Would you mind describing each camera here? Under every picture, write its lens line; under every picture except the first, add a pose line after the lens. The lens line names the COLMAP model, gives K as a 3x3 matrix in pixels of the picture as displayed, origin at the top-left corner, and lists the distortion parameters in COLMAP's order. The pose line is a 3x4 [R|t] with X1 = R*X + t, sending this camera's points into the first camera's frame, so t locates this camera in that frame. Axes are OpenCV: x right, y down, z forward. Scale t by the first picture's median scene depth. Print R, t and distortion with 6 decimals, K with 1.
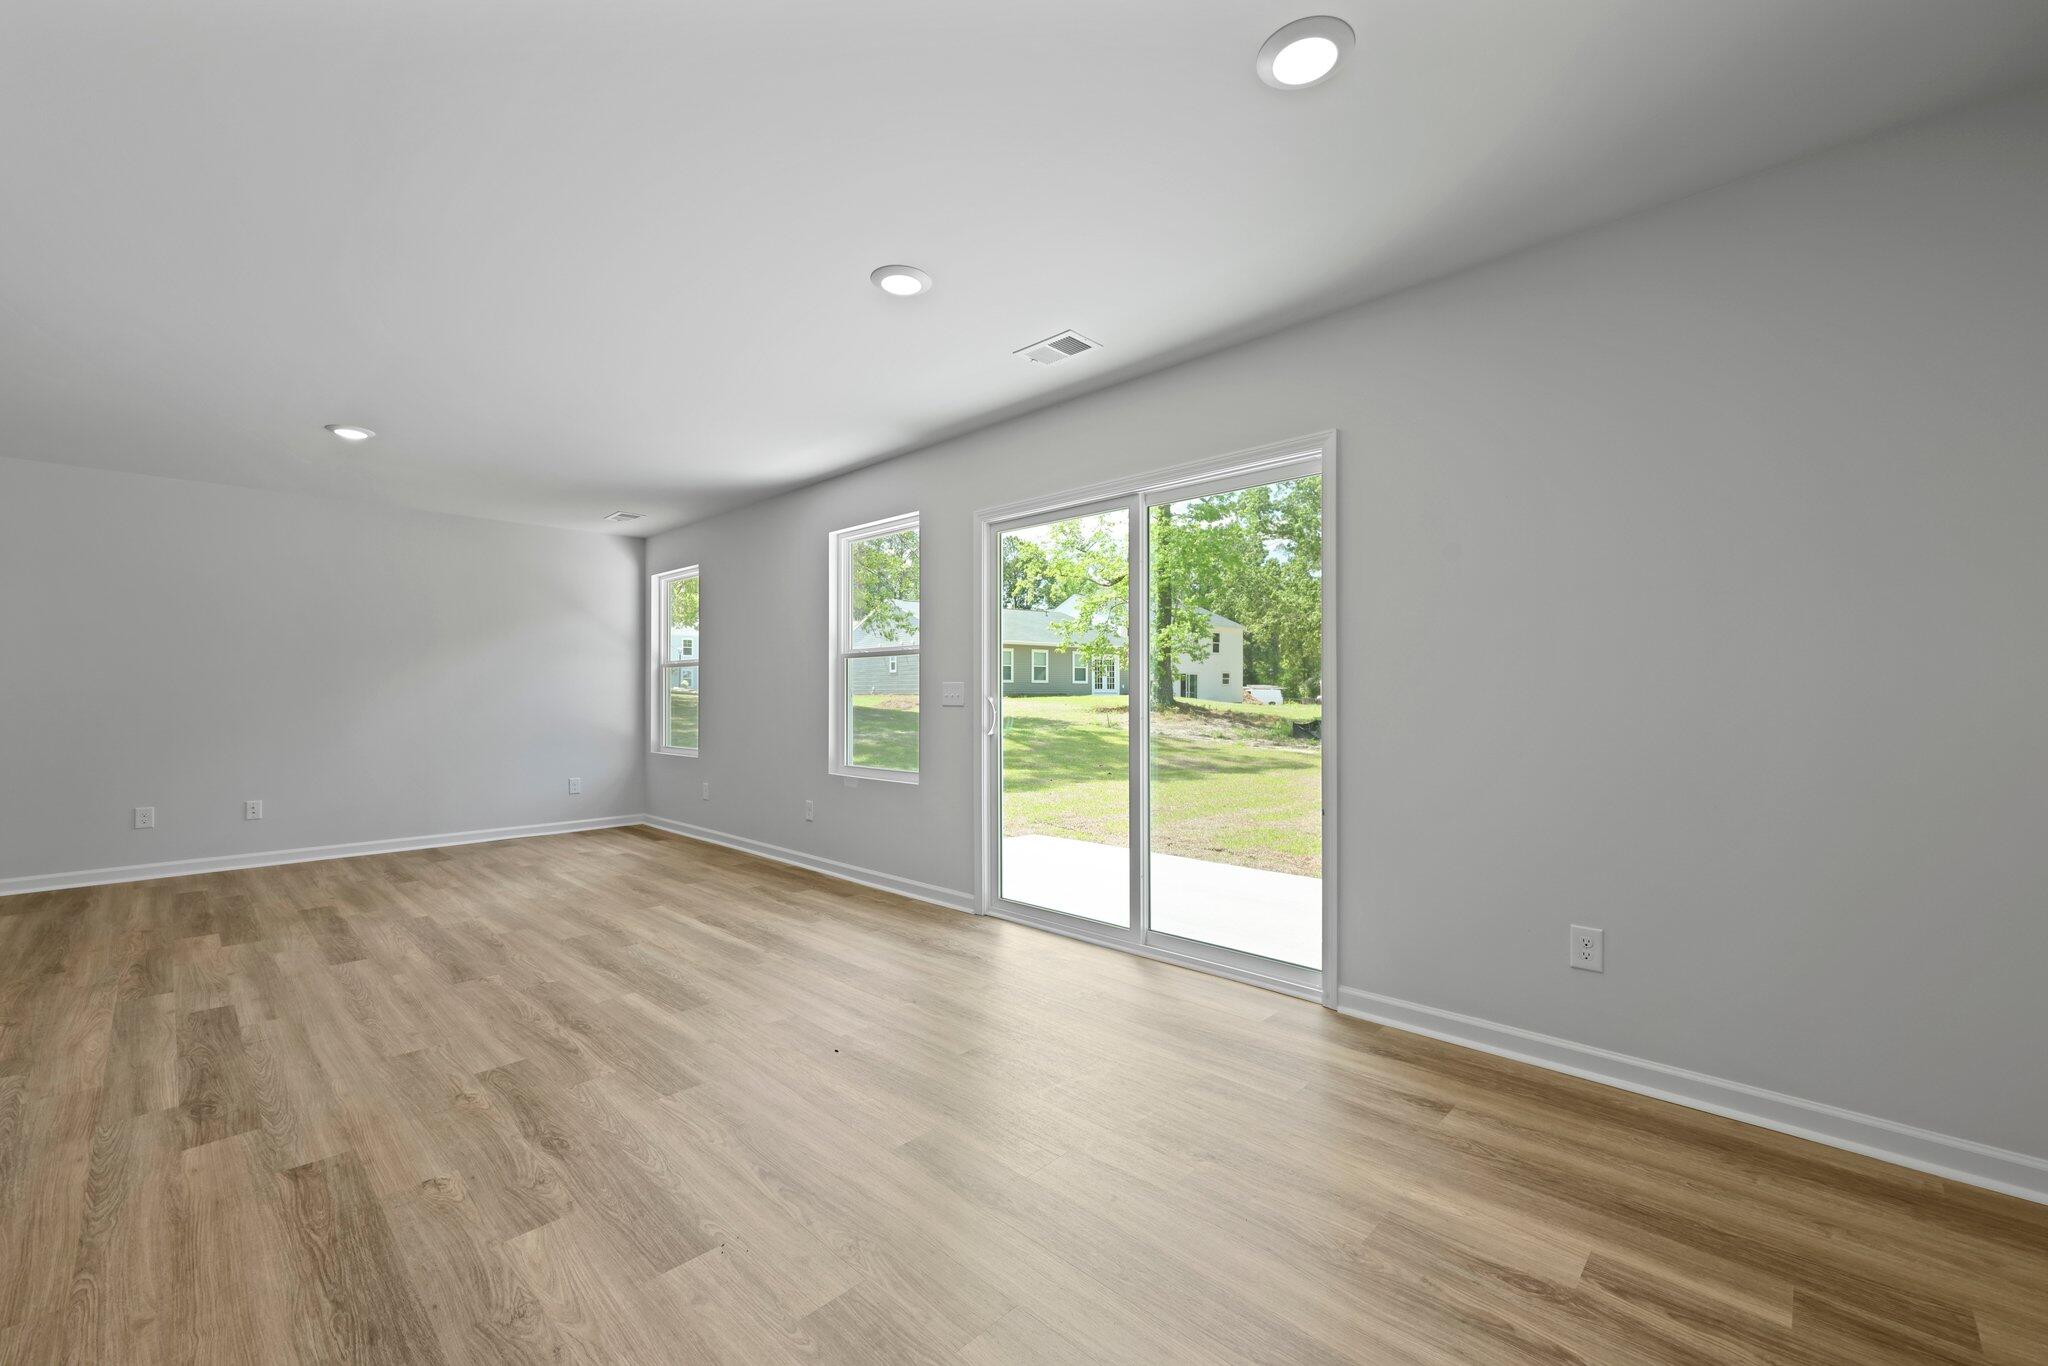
lens RADIAL K [[831.0, 0, 1018.1], [0, 831.0, 685.3], [0, 0, 1]] dist [0.003670, -0.000414]
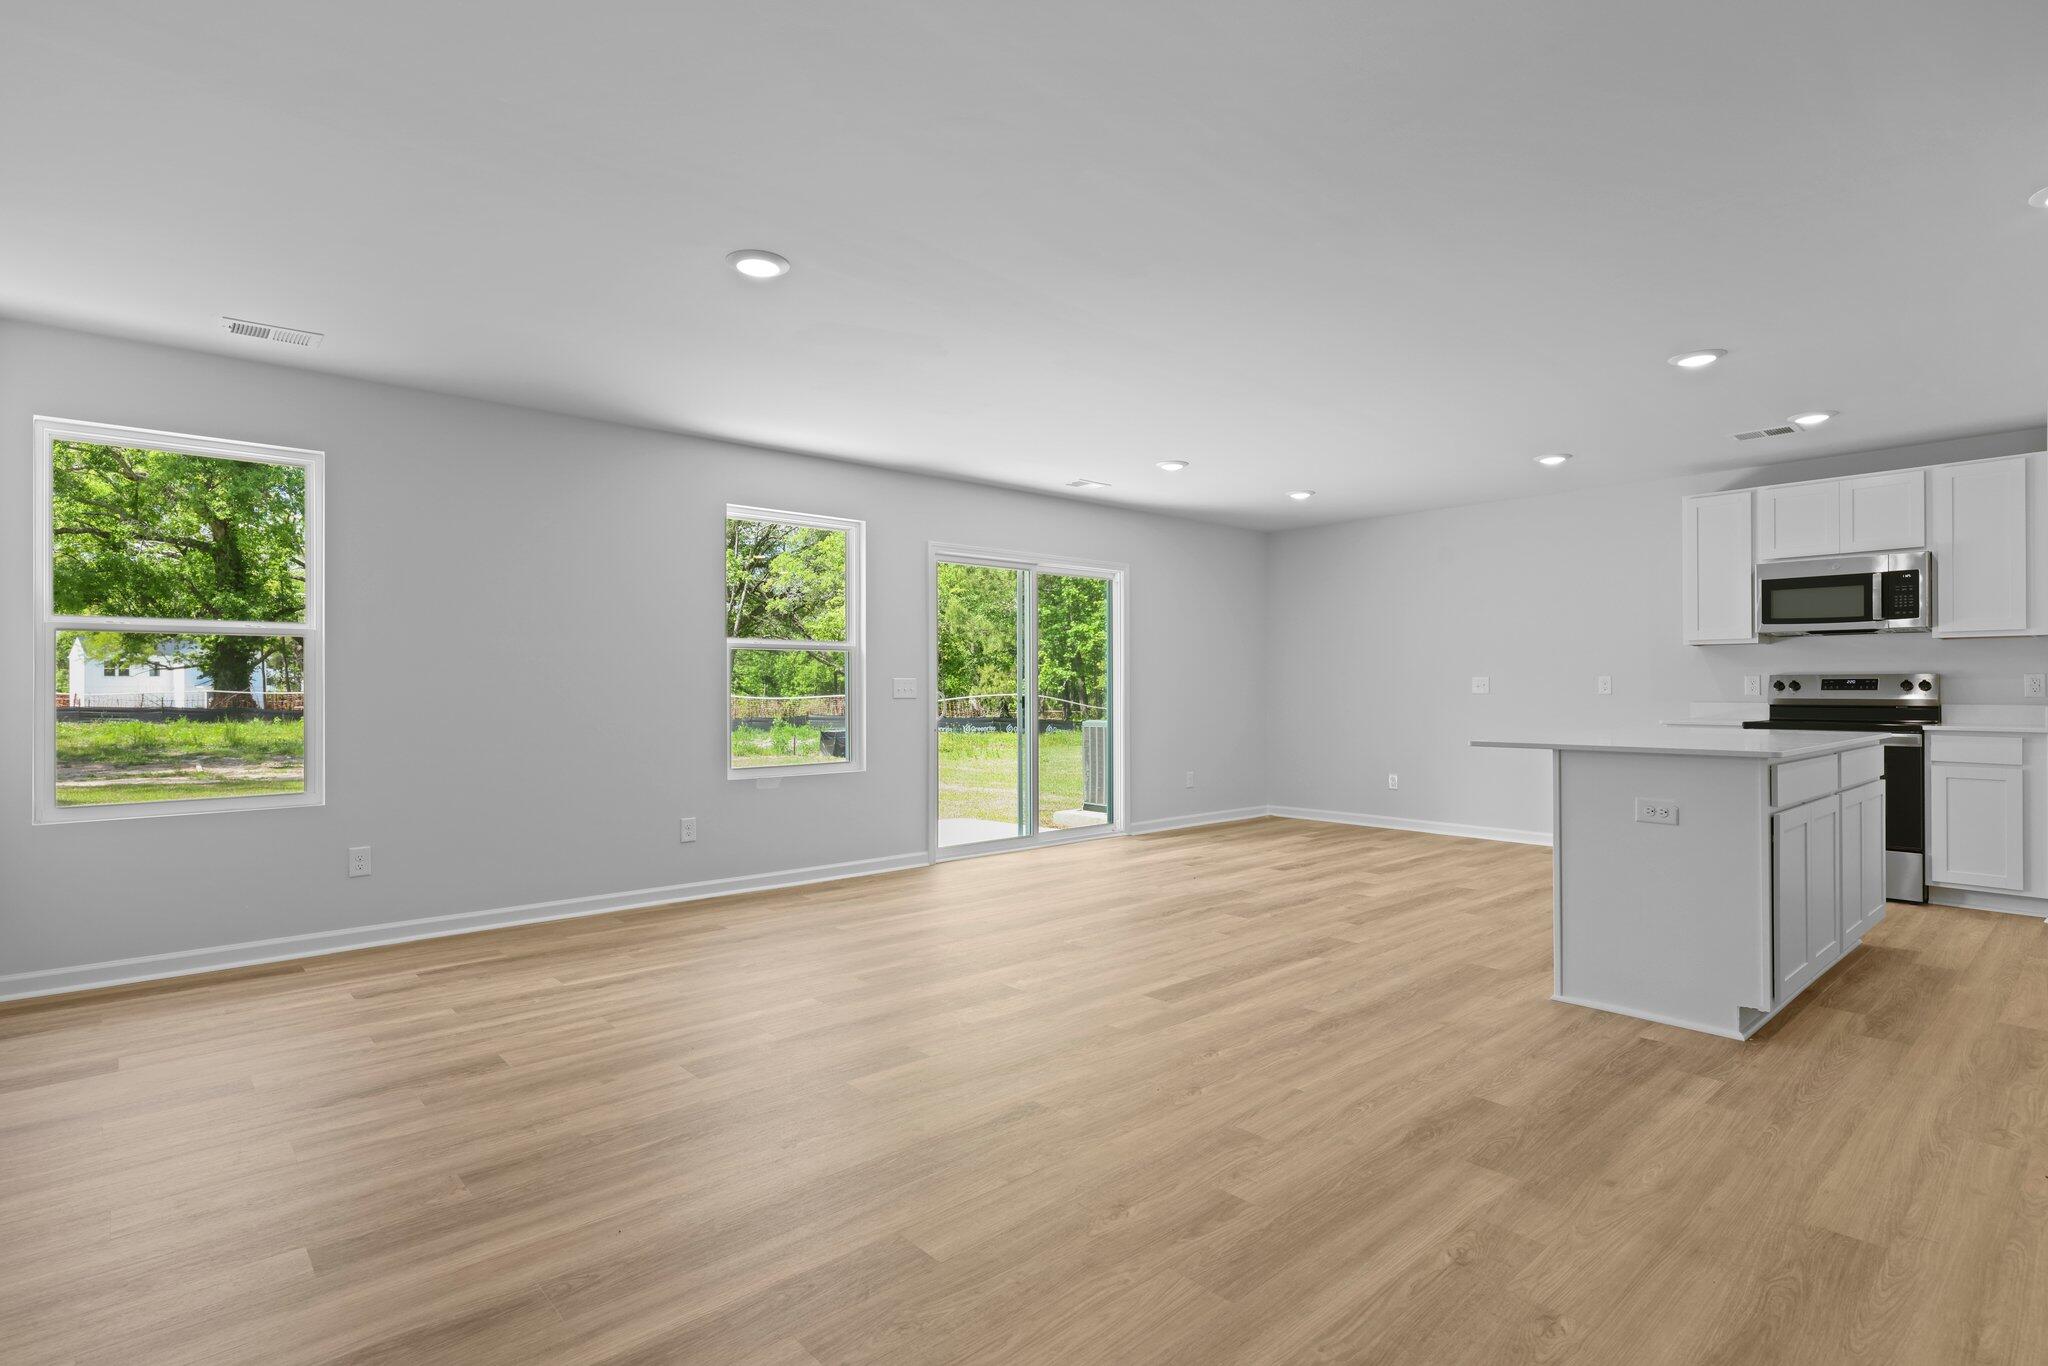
lens RADIAL K [[1013.2, 0, 1019.3], [0, 1013.2, 680.5], [0, 0, 1]] dist [0.003804, -0.001811]
pose [[0.070518, 0.009491, 0.997465, -2.079628], [-0.008192, 0.999927, -0.008936, 0.016134], [-0.997477, -0.007541, 0.070591, 1.017989]]
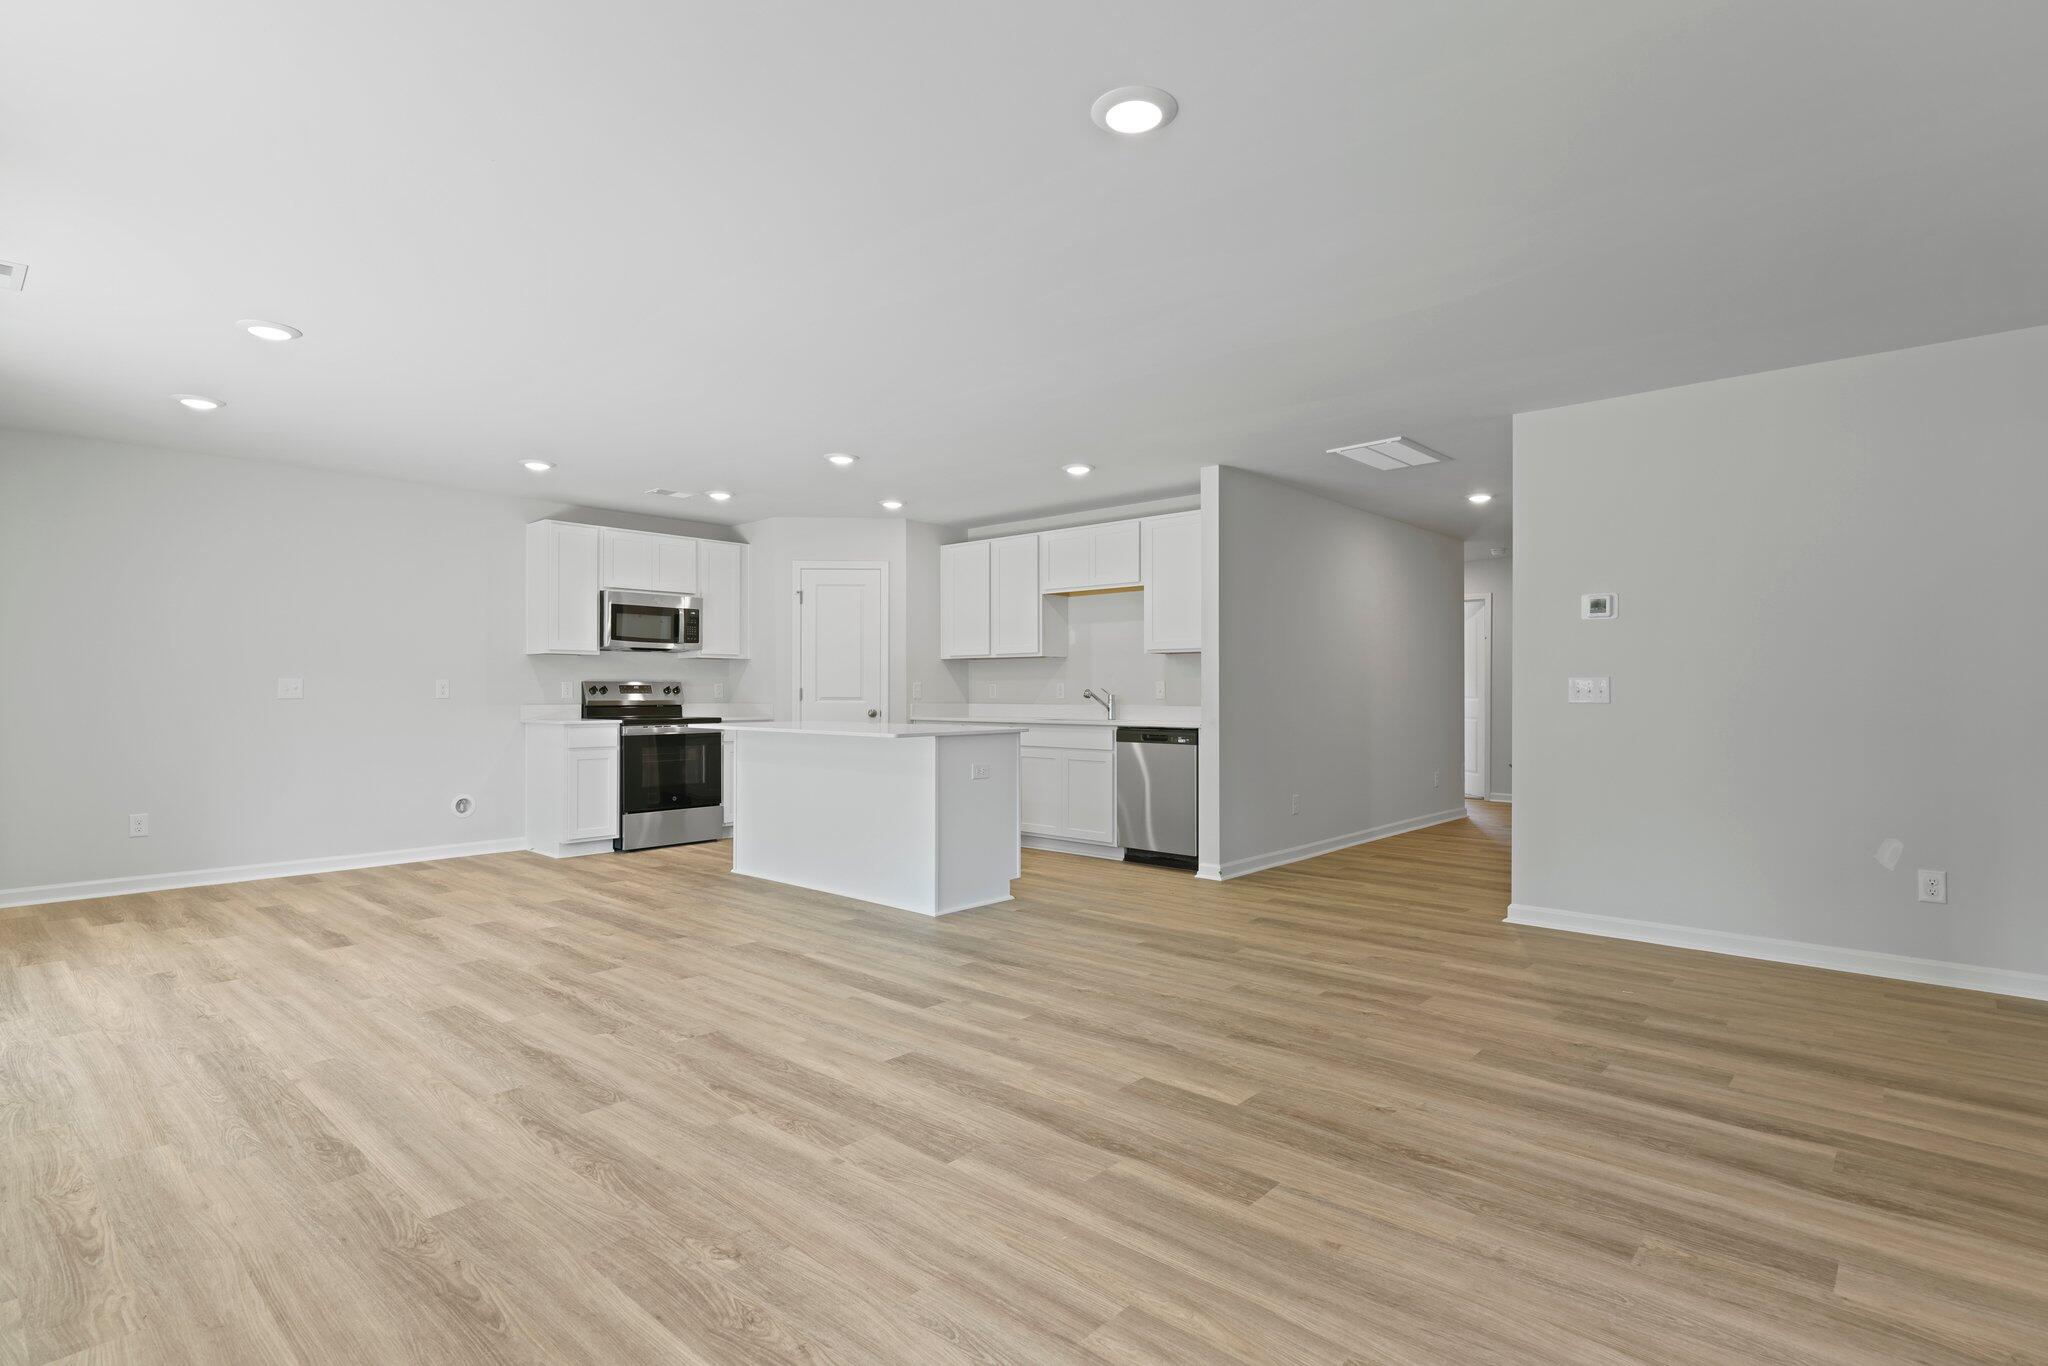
lens RADIAL K [[1013.2, 0, 1020.2], [0, 1013.2, 676.4], [0, 0, 1]] dist [0.003804, -0.001811]
pose [[-0.999431, 0.000705, -0.033735, -0.972144], [0.001521, 0.999707, -0.024155, 0.023608], [0.033708, -0.024192, -0.999139, 2.097777]]
